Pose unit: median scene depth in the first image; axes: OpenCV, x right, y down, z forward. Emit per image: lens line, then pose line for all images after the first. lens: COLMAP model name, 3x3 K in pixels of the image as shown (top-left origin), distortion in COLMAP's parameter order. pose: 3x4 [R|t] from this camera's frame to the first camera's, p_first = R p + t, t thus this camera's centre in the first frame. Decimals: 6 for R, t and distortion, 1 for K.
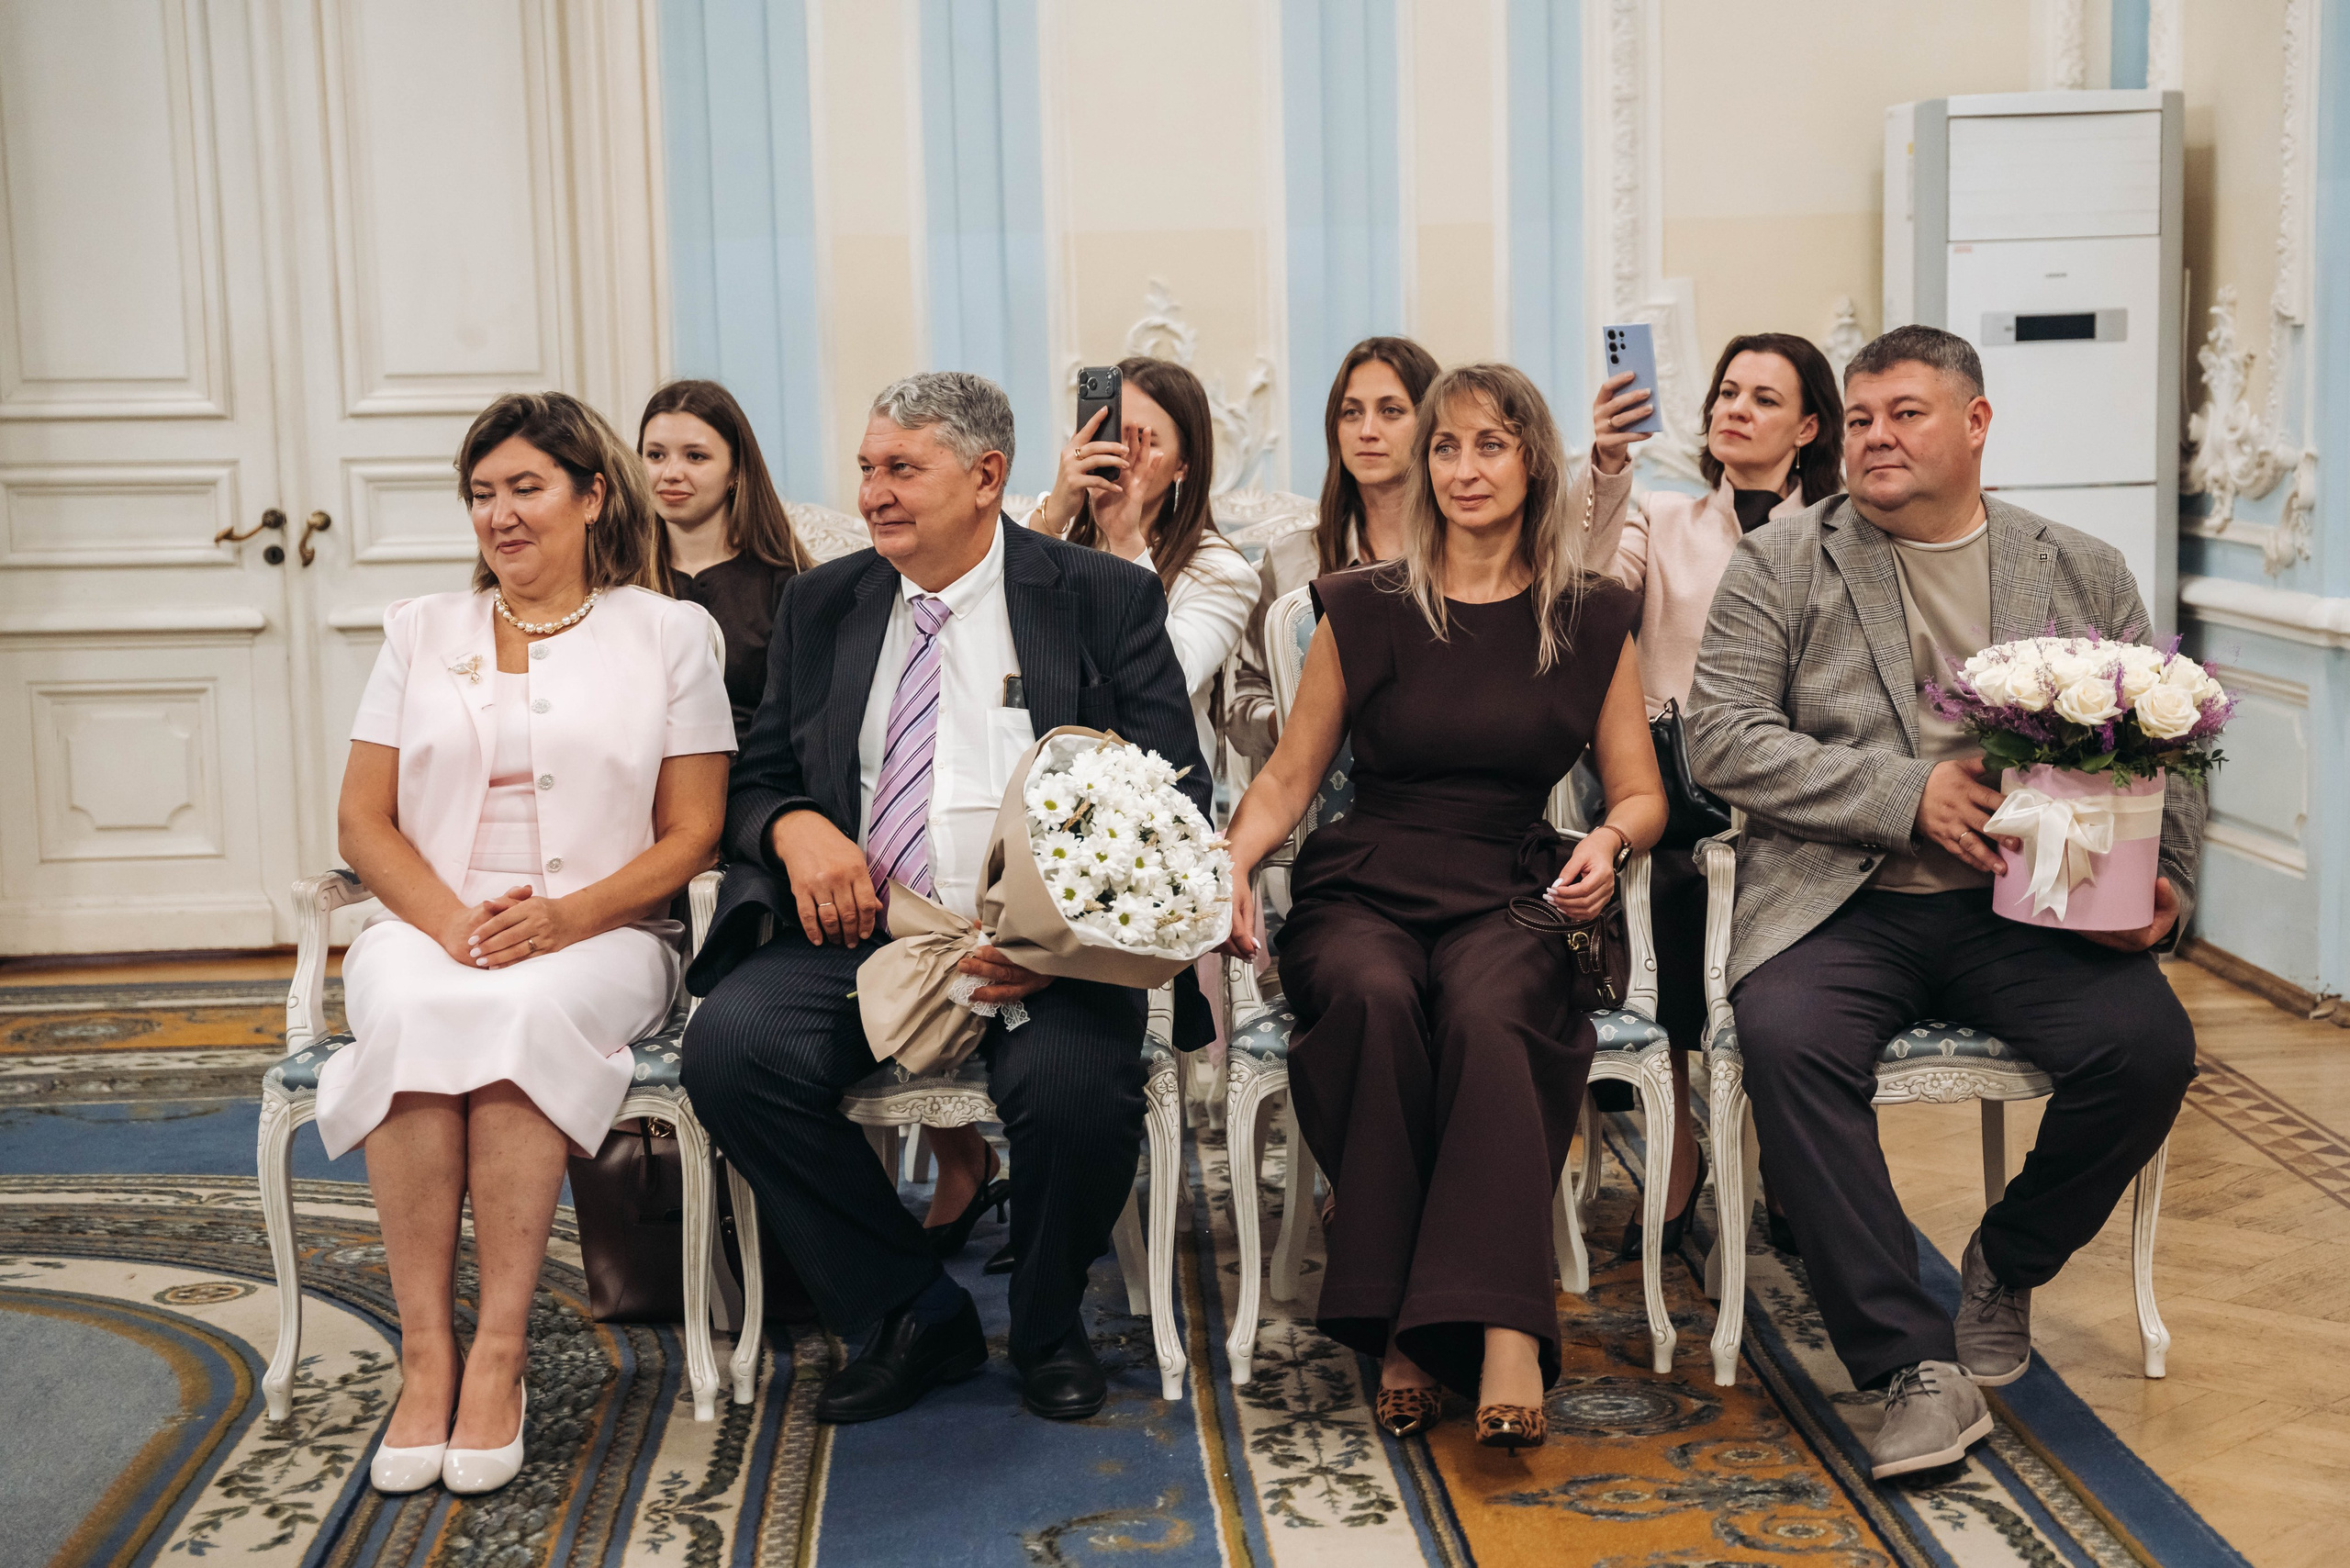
lens RADIAL K [[3946.4, 0, 1246.5], [0, 3946.4, 791.5], [0, 0, 1]] dist [0.033676, 0.908675]
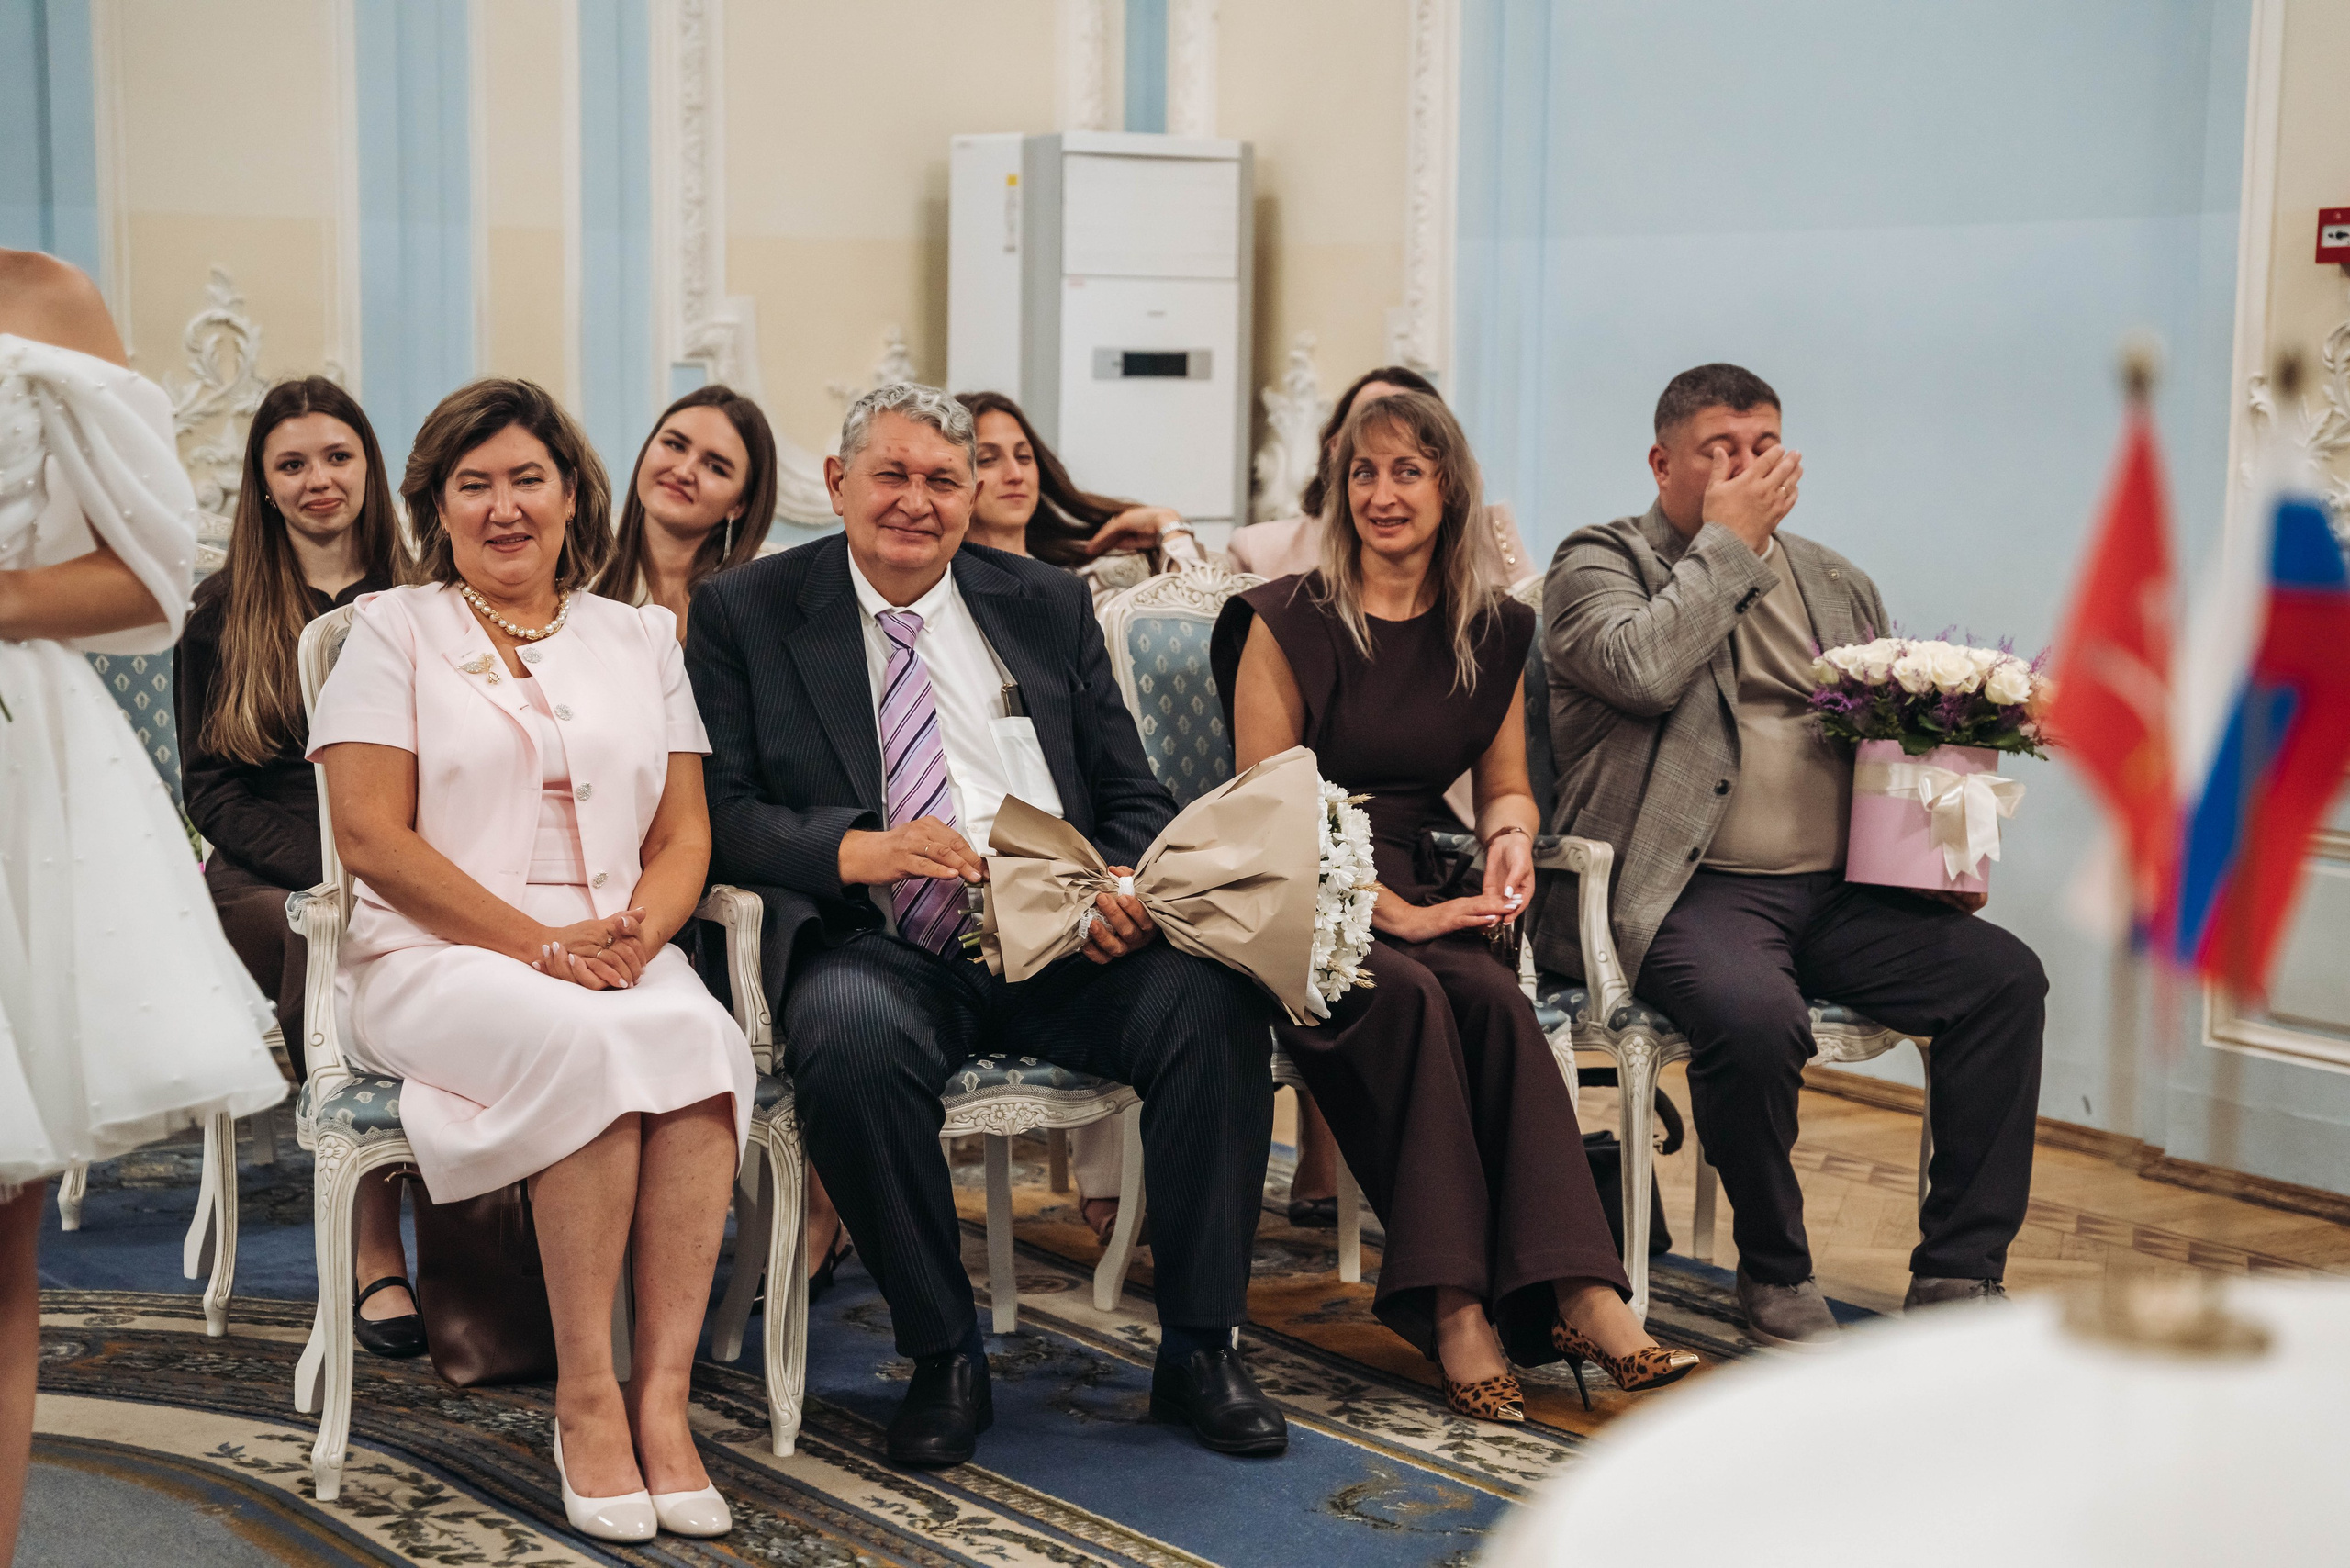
lens RADIAL K [[4447.3, 0, 1183.1], [0, 4447.3, 787.1], [0, 0, 1]] dist [0.296183, 0.039164]
pose [[0.867611, -0.013822, 0.497051, -0.364901], [0.023671, 0.999628, -0.013521, 0.008097], [-0.496679, 0.023496, 0.867616, -0.002345]]
